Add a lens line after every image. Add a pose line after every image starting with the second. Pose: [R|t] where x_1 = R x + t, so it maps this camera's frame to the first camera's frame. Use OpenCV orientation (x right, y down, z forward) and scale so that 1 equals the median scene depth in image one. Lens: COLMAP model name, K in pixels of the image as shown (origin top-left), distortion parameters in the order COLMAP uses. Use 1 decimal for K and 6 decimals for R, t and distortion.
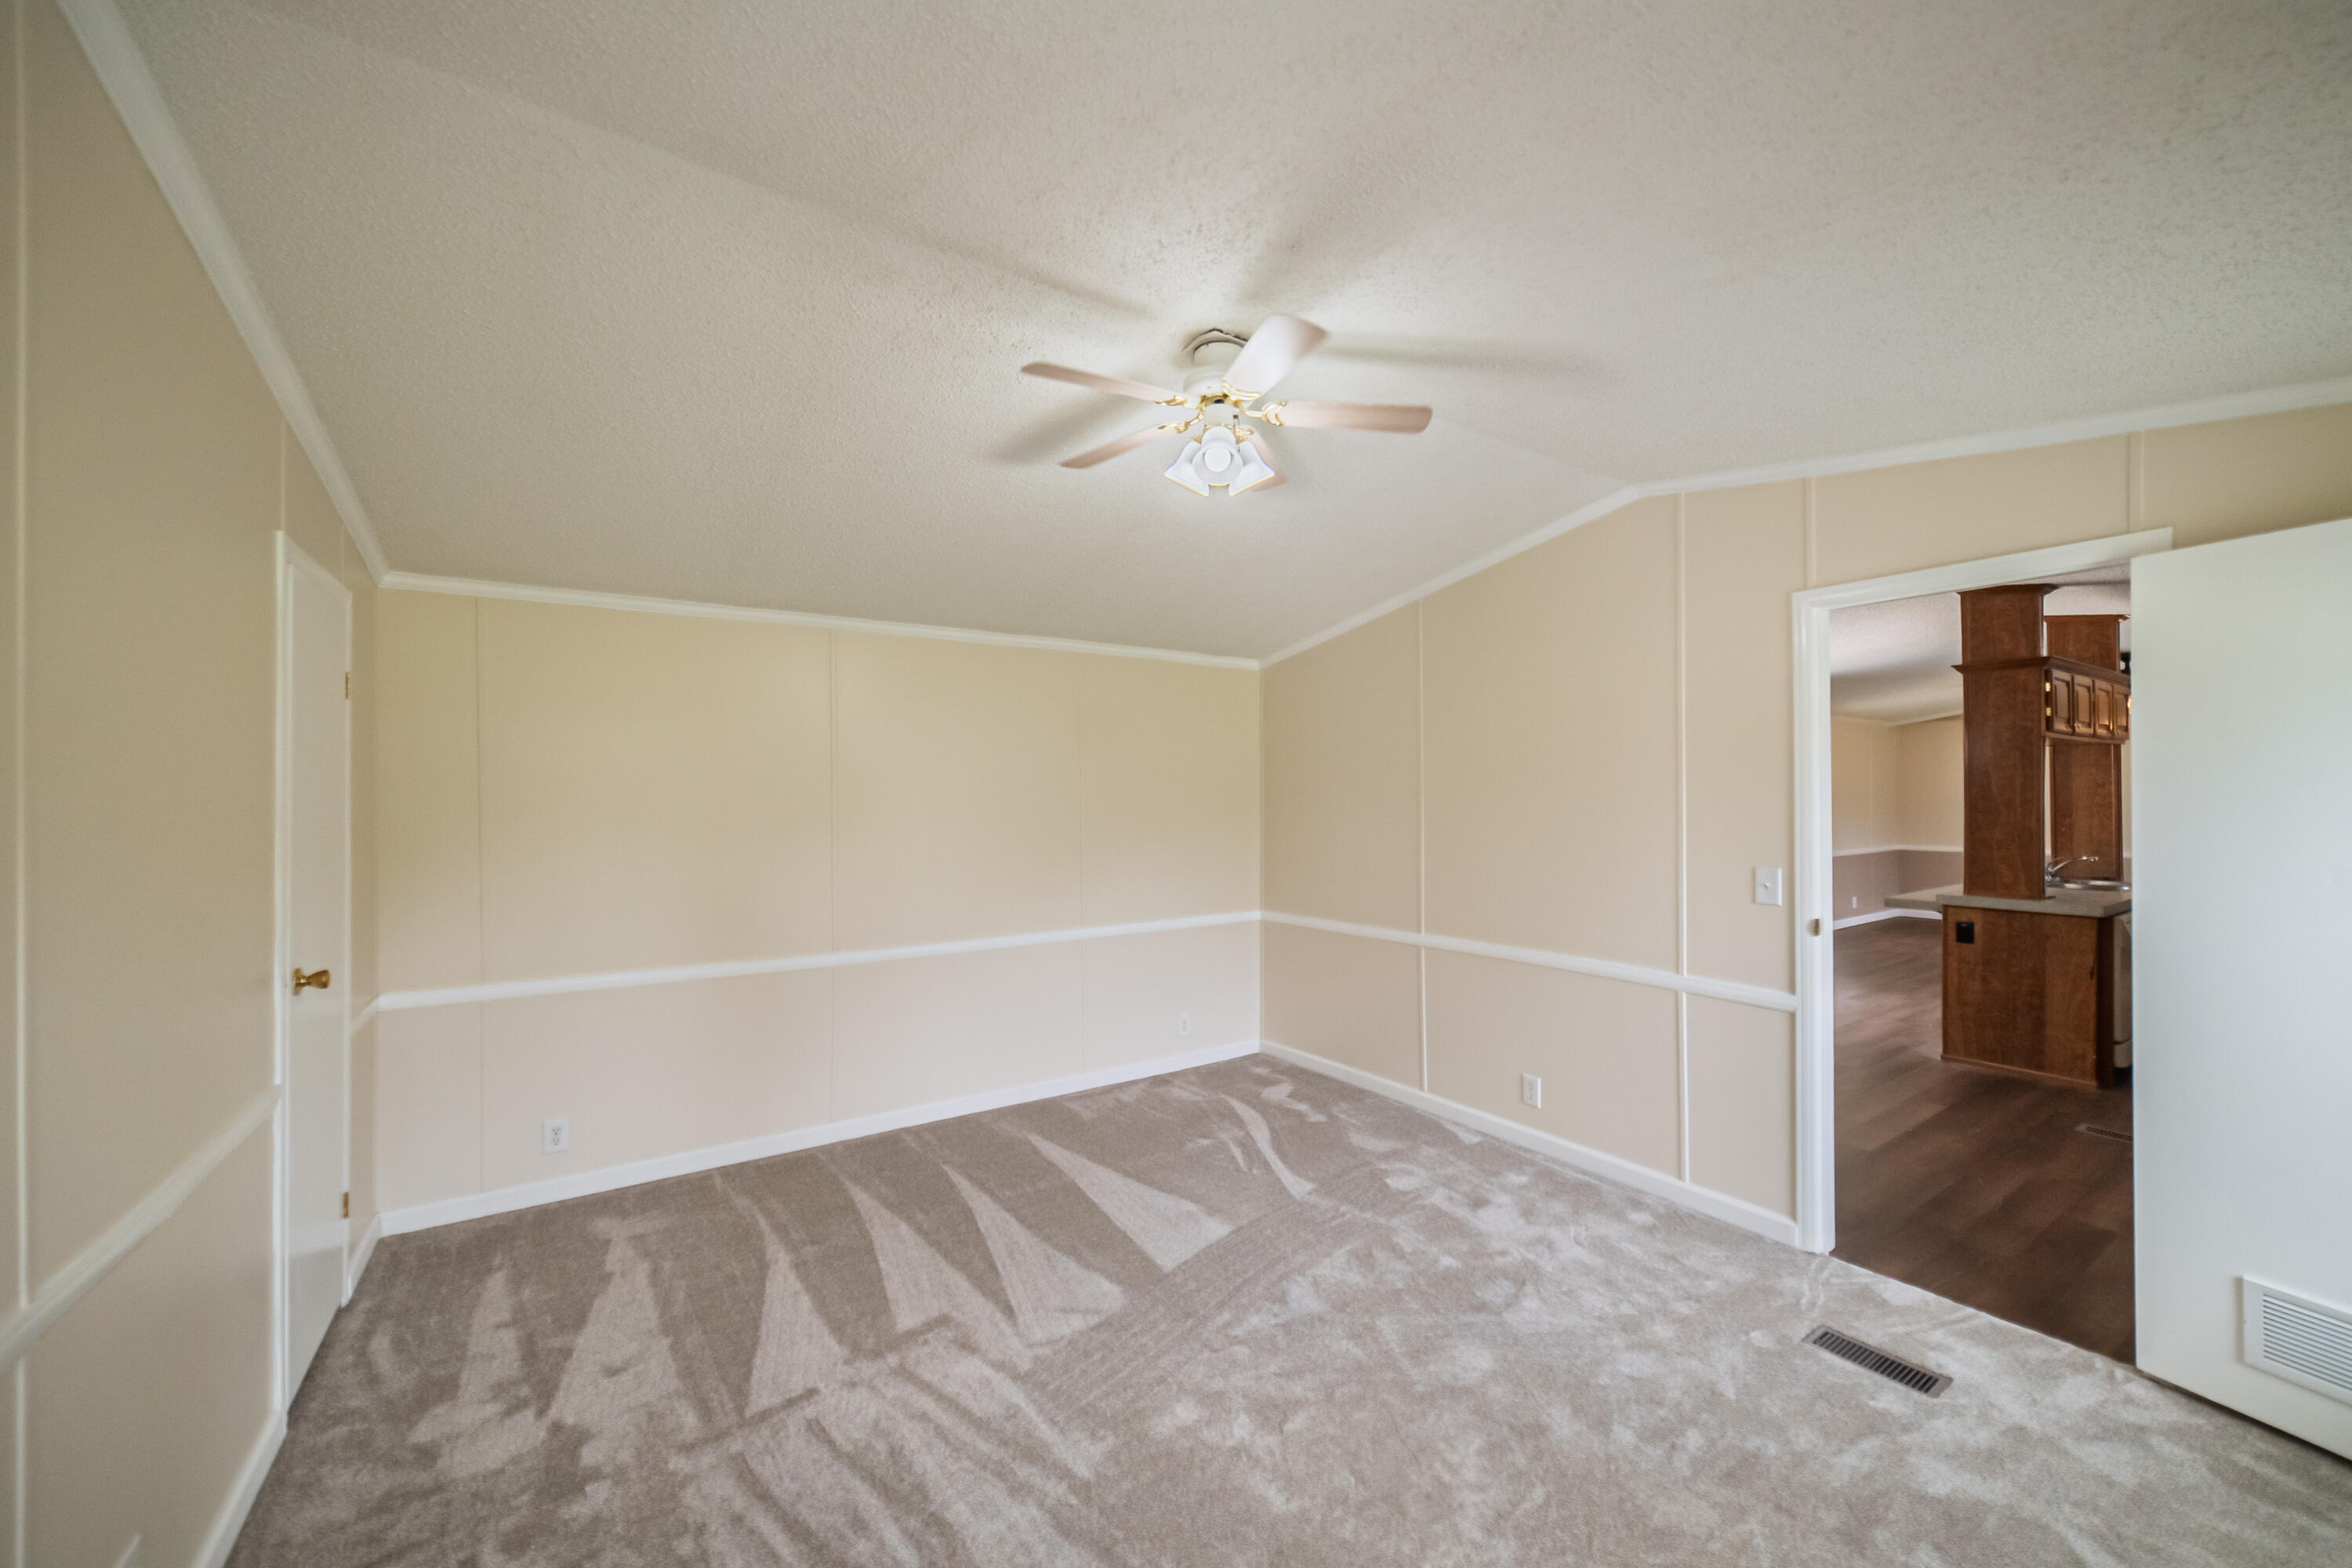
lens RADIAL K [[908.9, 0, 1167.2], [0, 908.9, 783.8], [0, 0, 1]] dist [-0.003158, 0.002073]
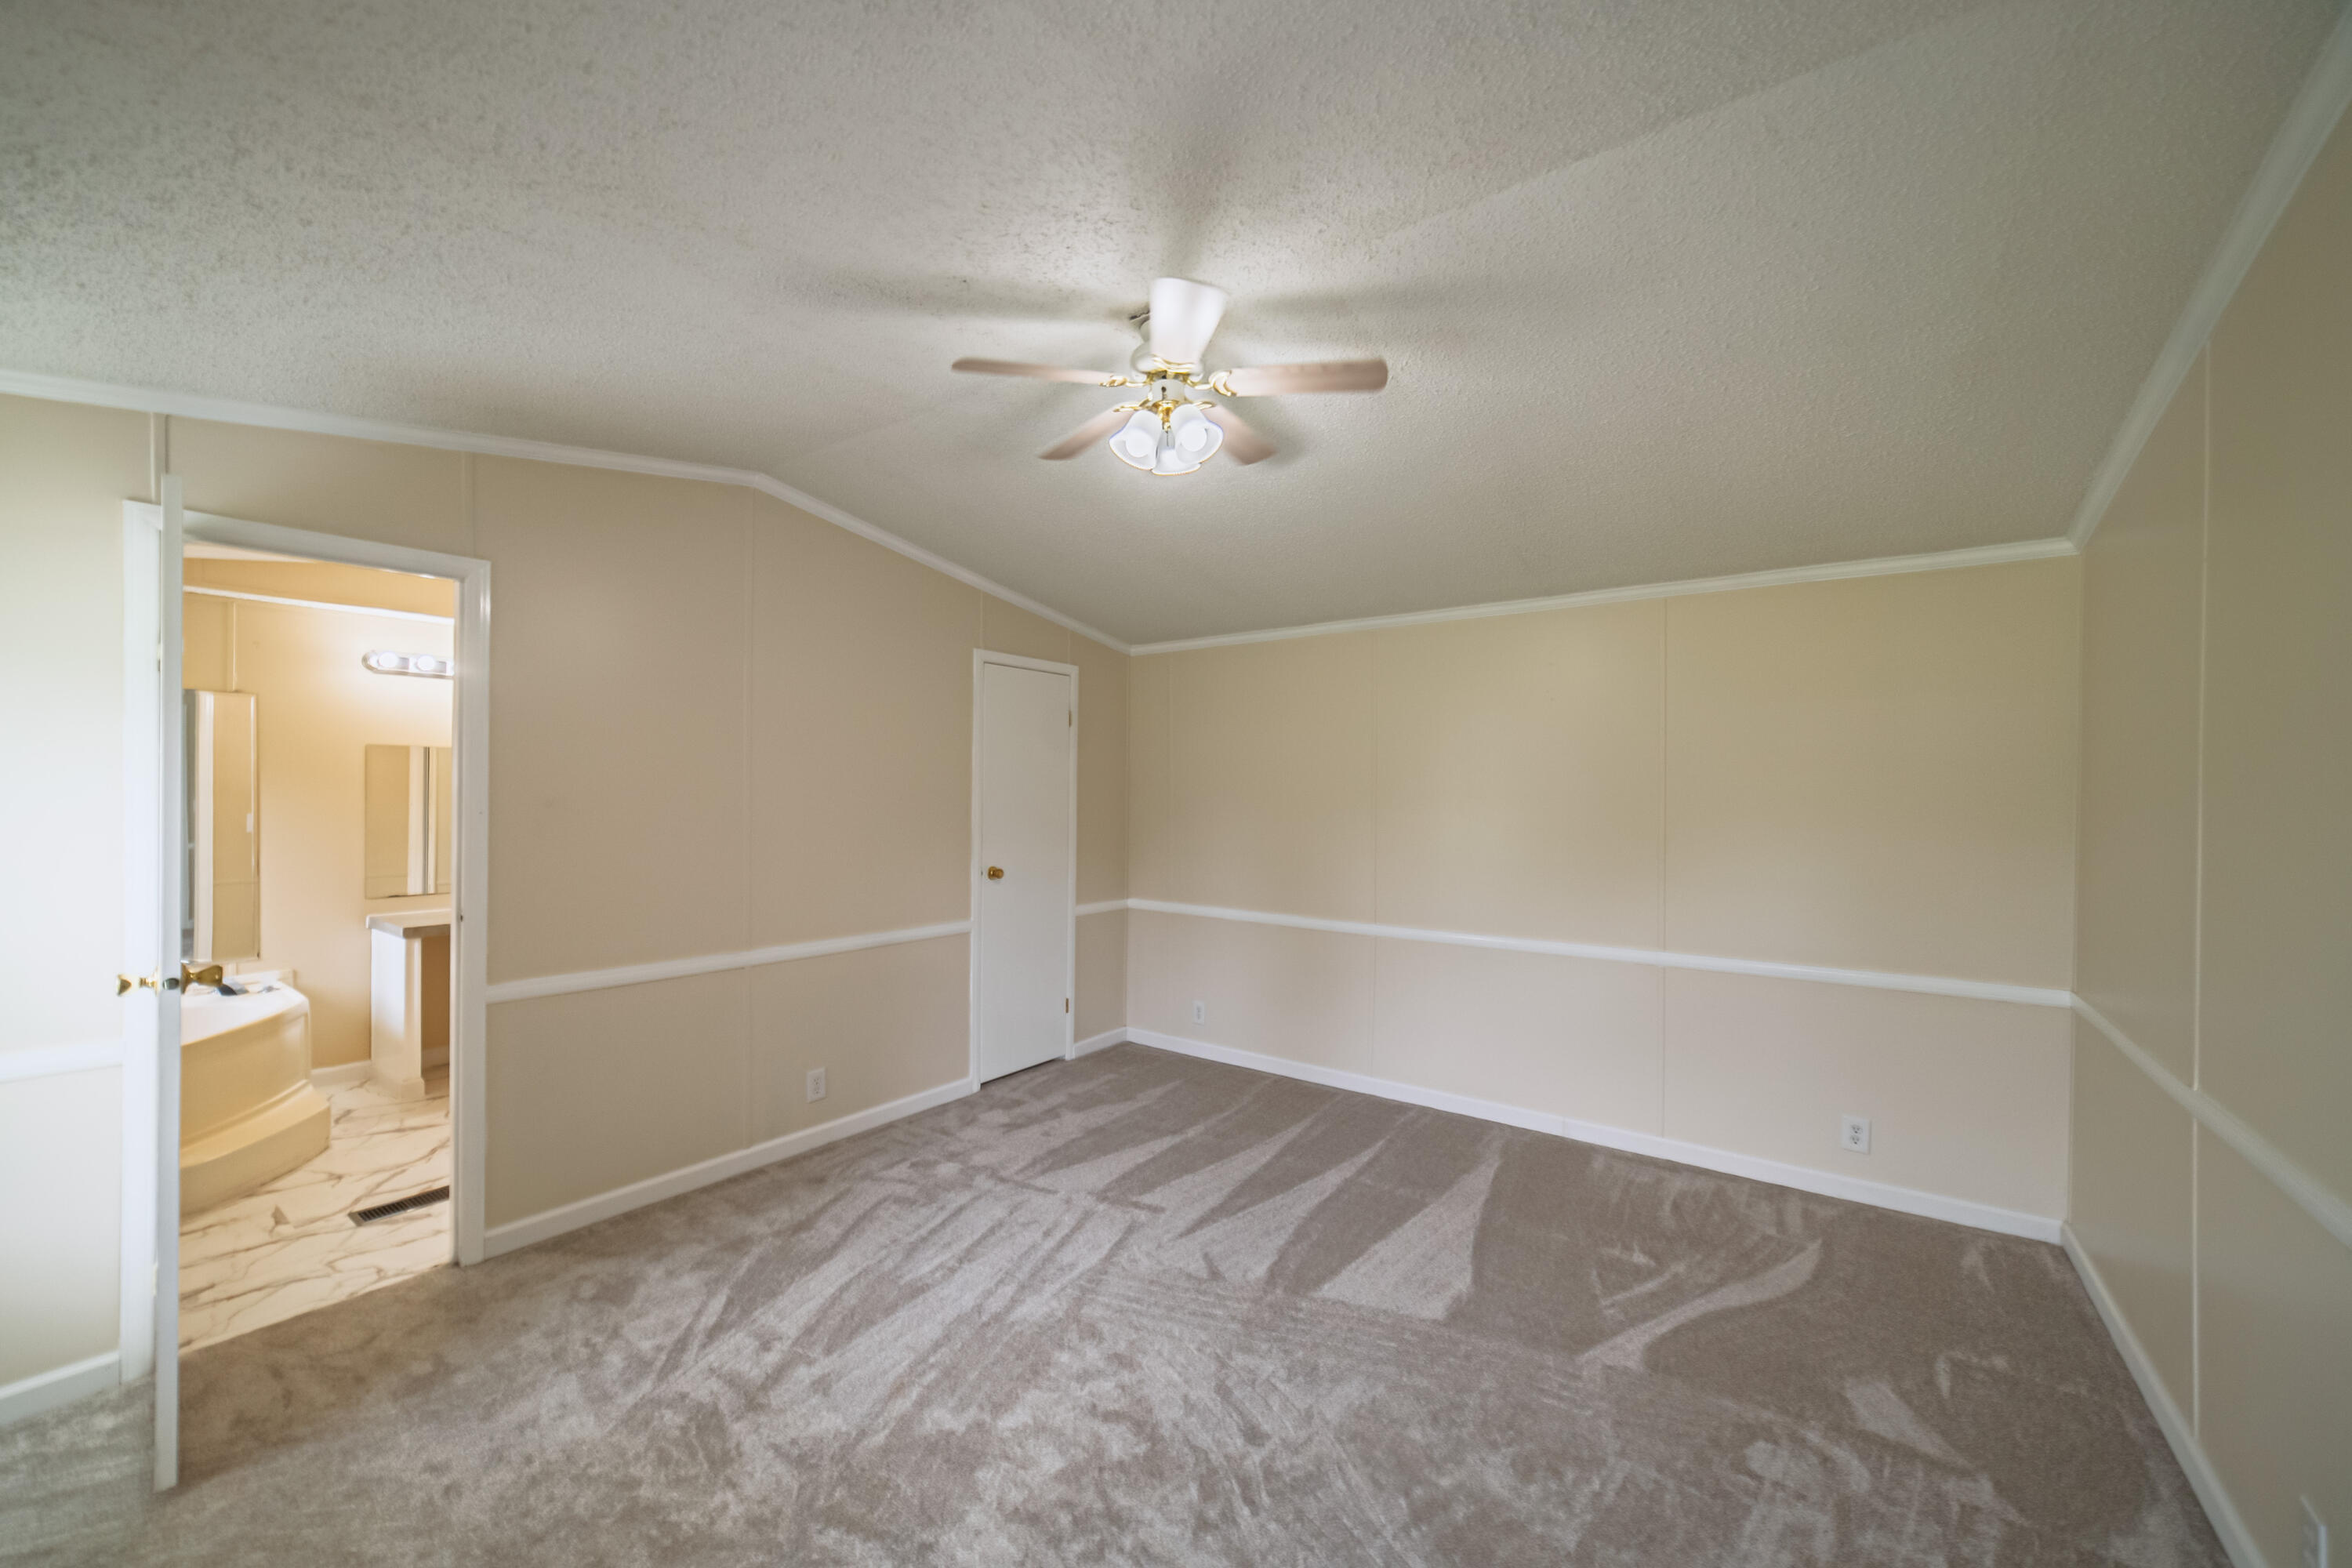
lens RADIAL K [[908.9, 0, 1160.3], [0, 908.9, 785.0], [0, 0, 1]] dist [-0.003158, 0.002073]
pose [[0.324917, 0.005335, -0.945727, 0.753092], [0.008589, 0.999926, 0.008592, 0.007413], [0.945703, -0.010915, 0.324848, 0.510173]]
